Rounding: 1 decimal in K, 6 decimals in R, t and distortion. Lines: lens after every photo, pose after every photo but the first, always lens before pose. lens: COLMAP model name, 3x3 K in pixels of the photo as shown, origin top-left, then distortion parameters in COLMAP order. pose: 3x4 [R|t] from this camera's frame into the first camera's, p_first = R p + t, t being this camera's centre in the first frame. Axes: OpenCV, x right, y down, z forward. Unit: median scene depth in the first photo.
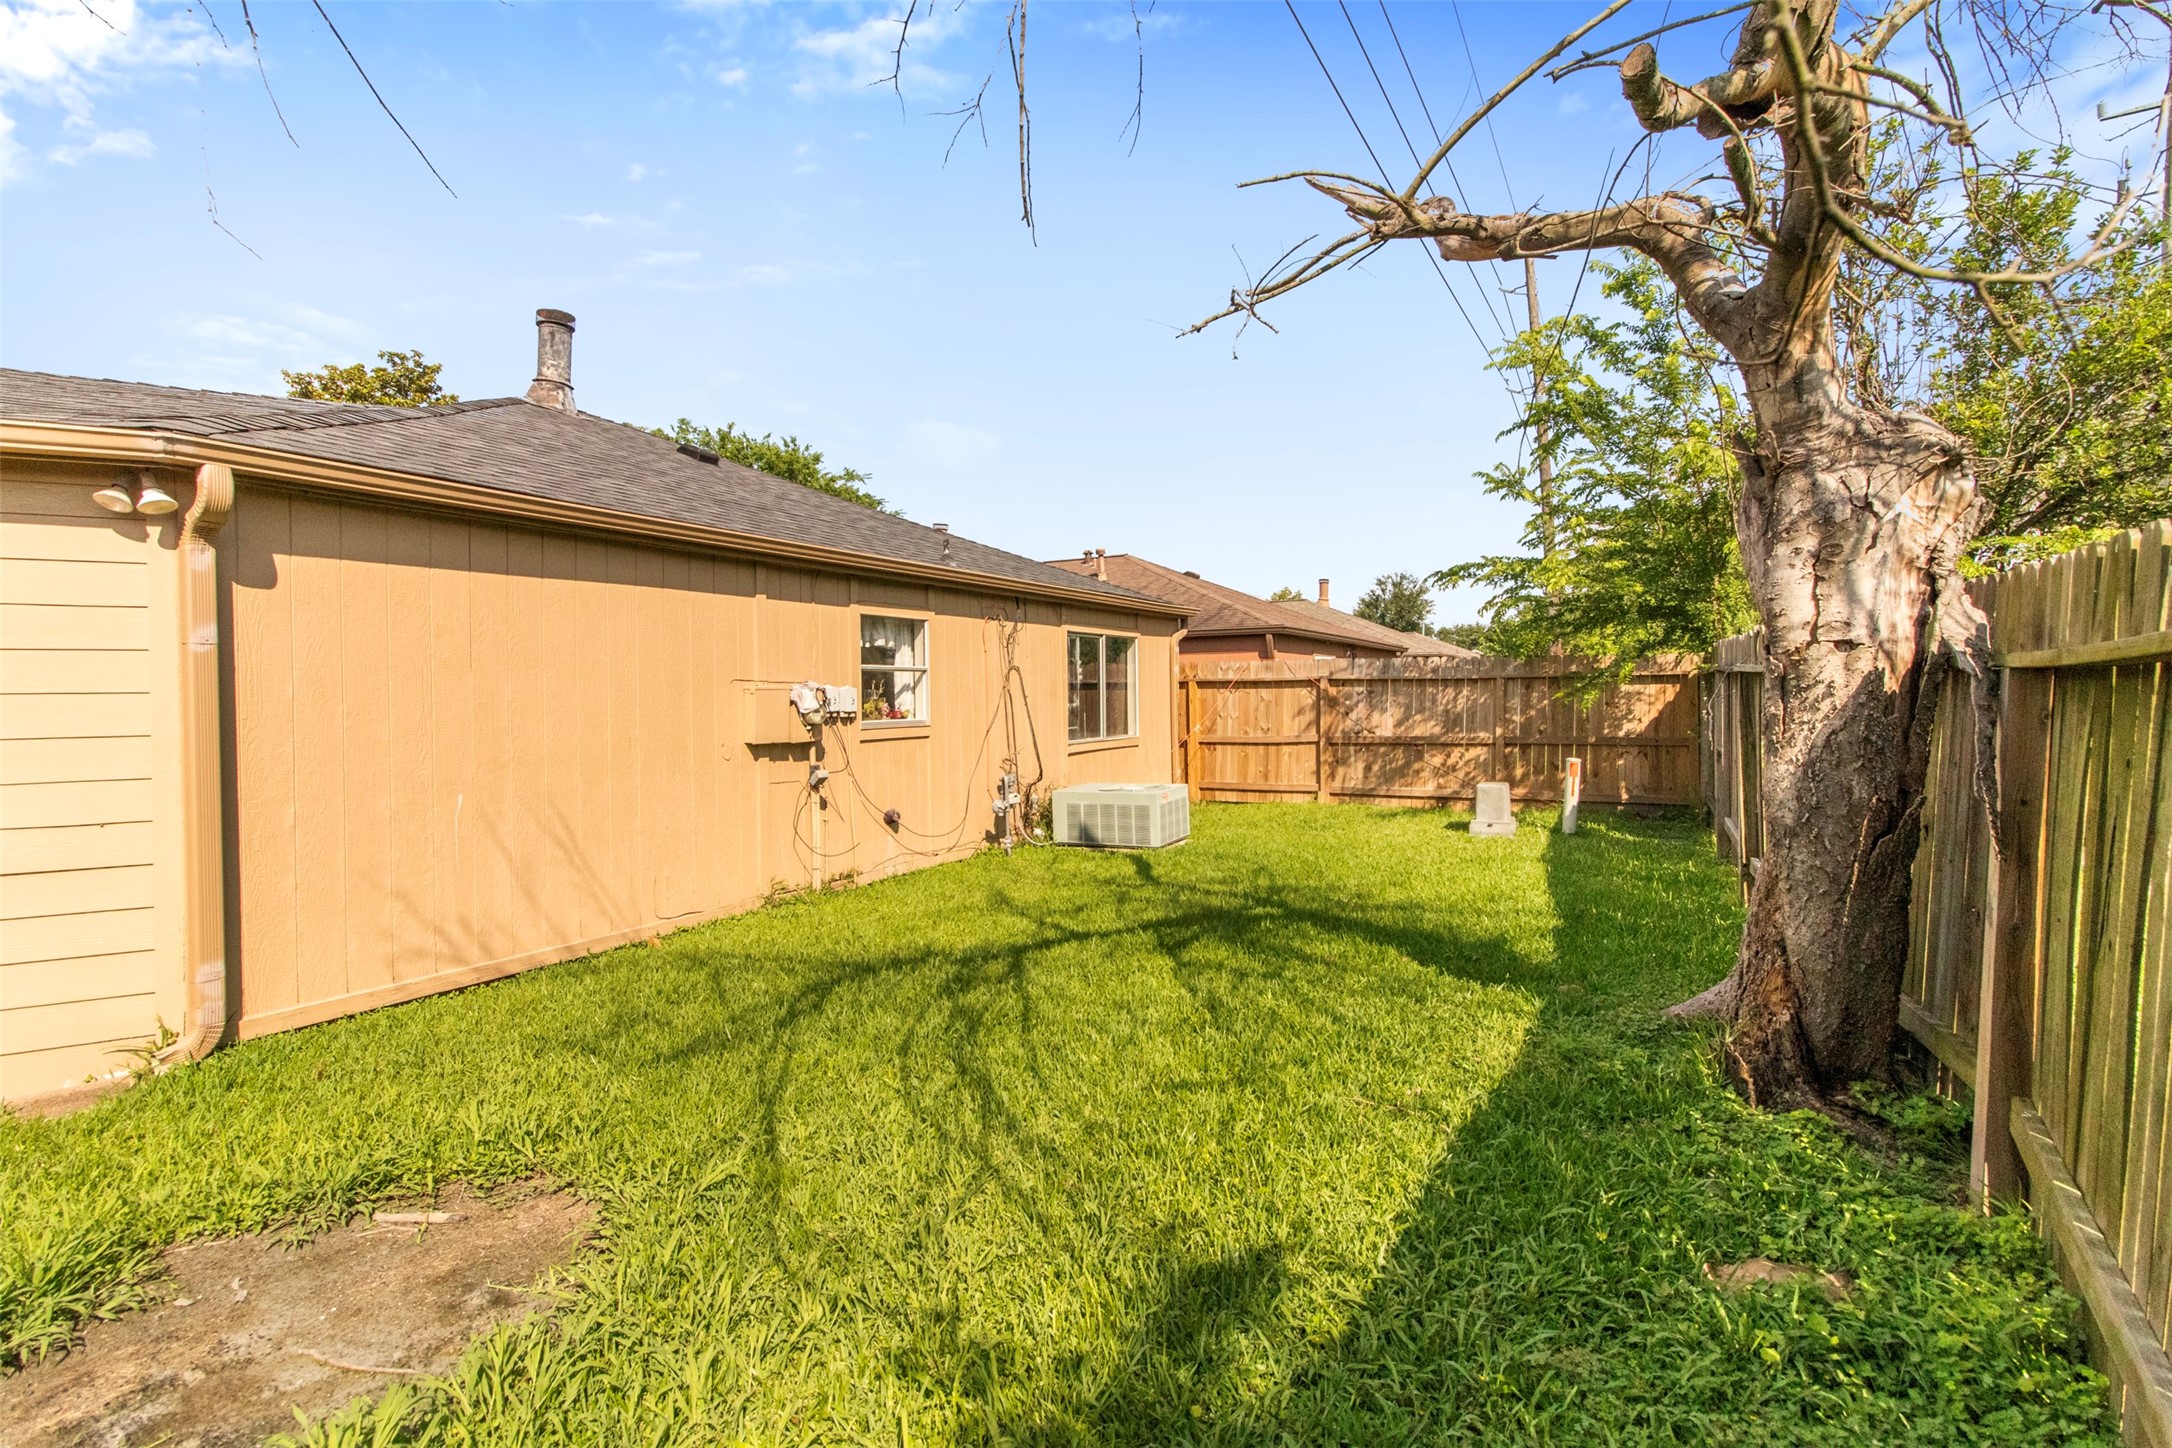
lens RADIAL K [[1020.5, 0, 1078.6], [0, 1020.5, 694.7], [0, 0, 1]] dist [0.001188, 0.000095]
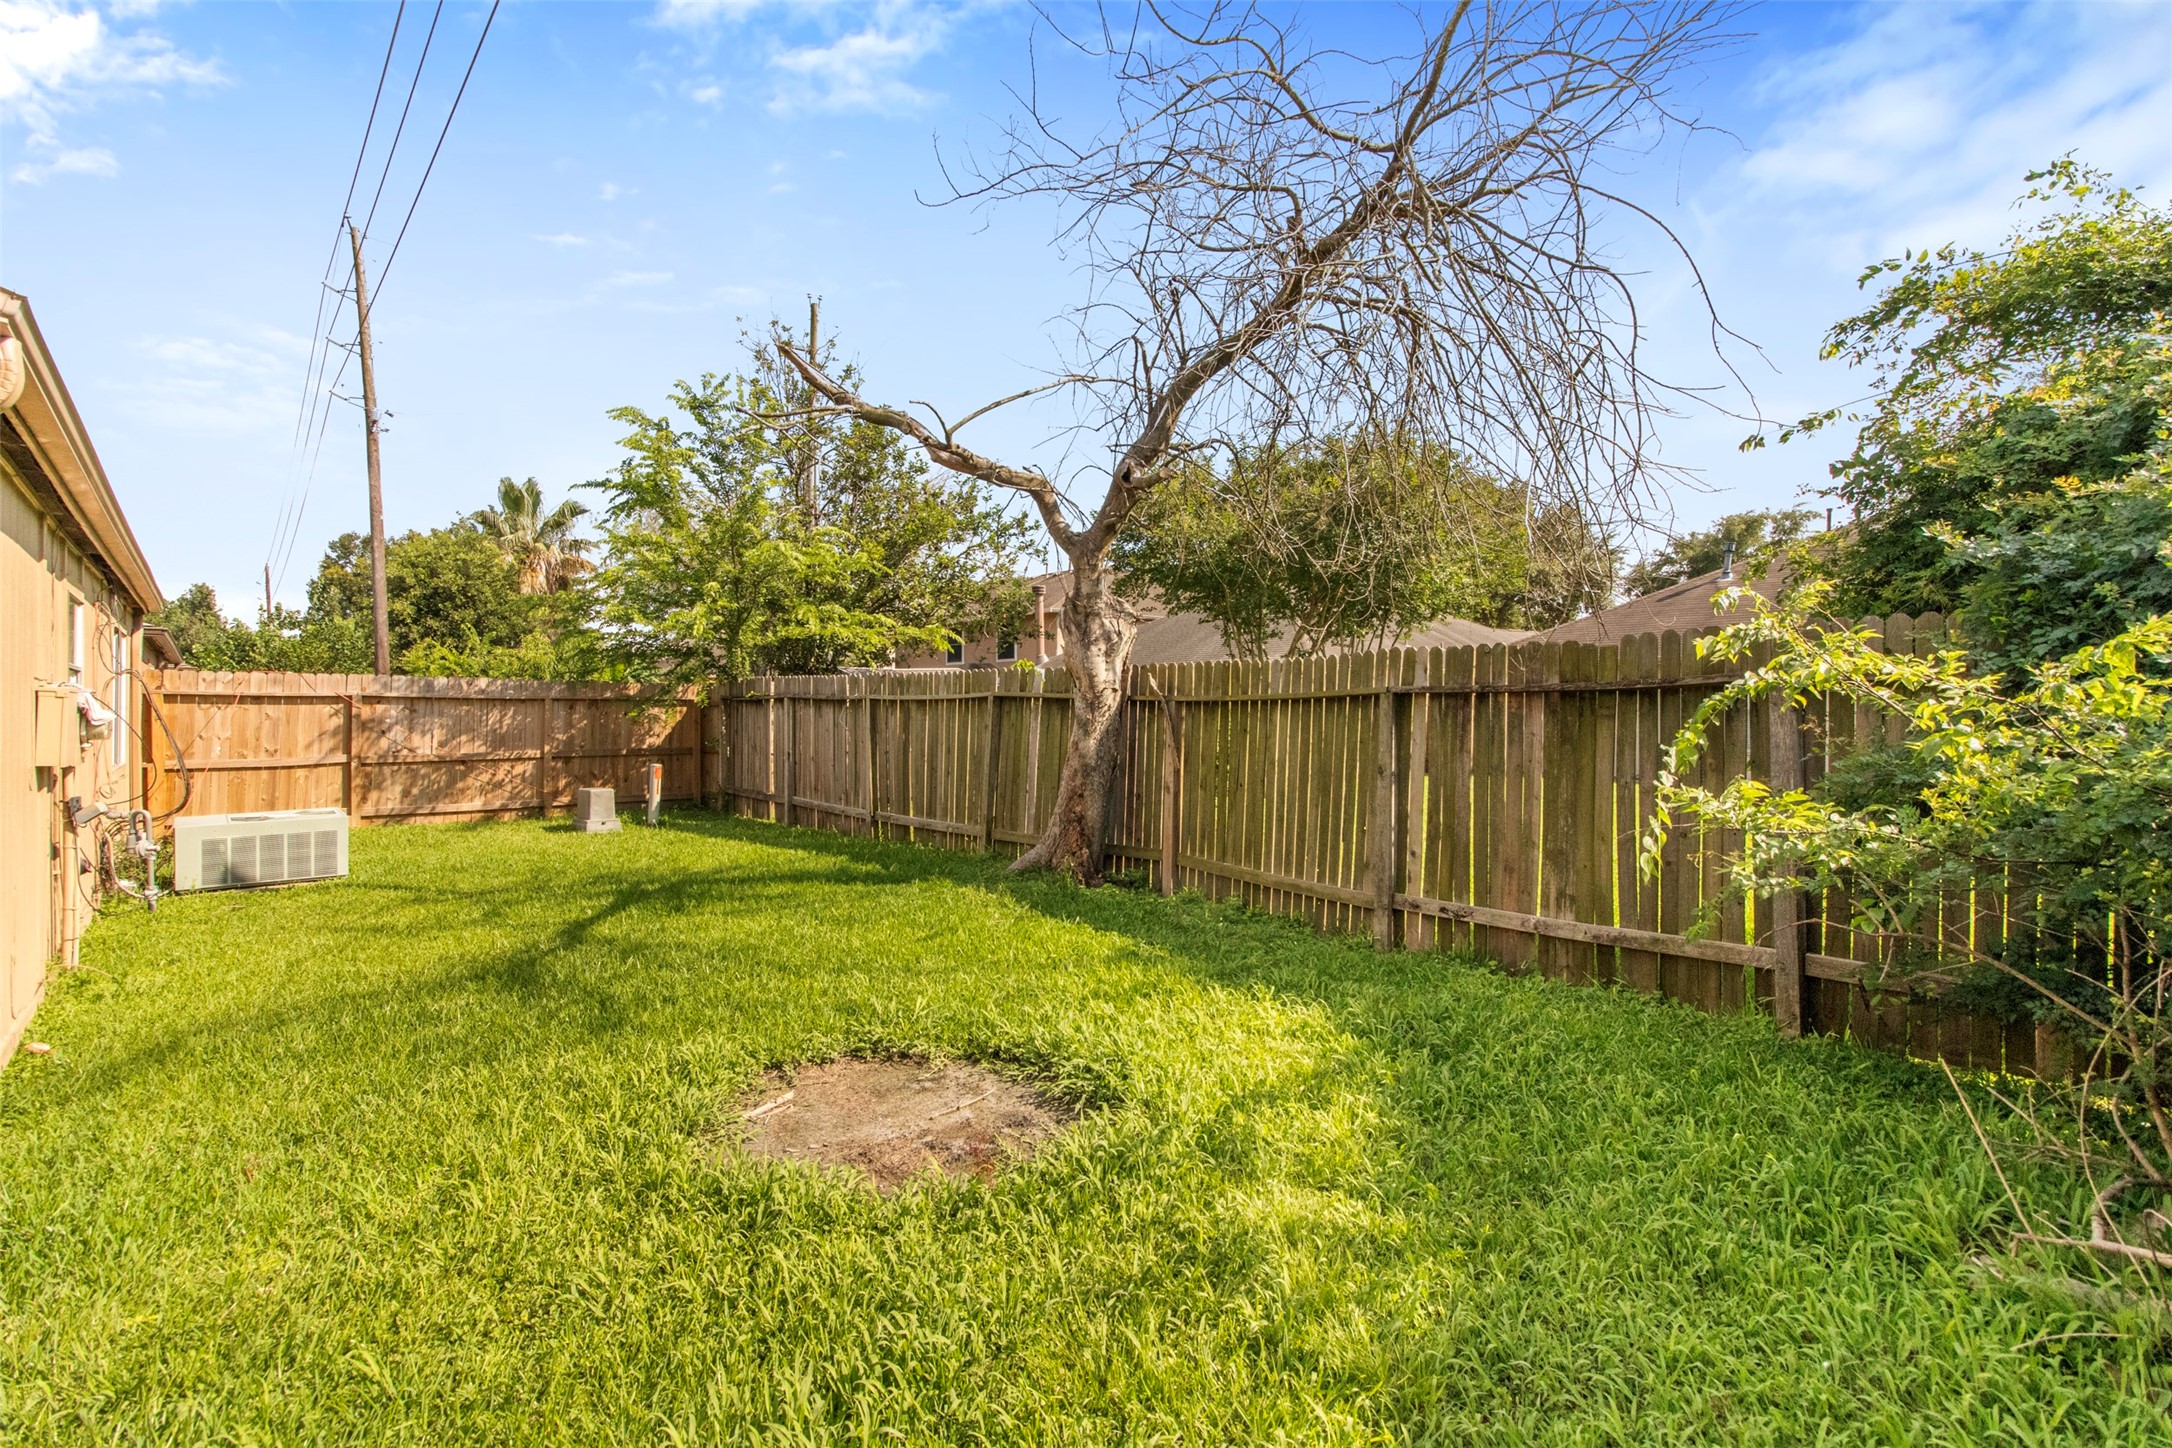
lens RADIAL K [[1041.4, 0, 1086.0], [0, 1041.4, 724.0], [0, 0, 1]] dist [-0.000960, -0.000139]
pose [[0.343552, 0.008701, 0.939093, -0.437797], [-0.005264, 0.999959, -0.007339, 0.013750], [-0.939119, -0.002422, 0.343584, 0.052753]]
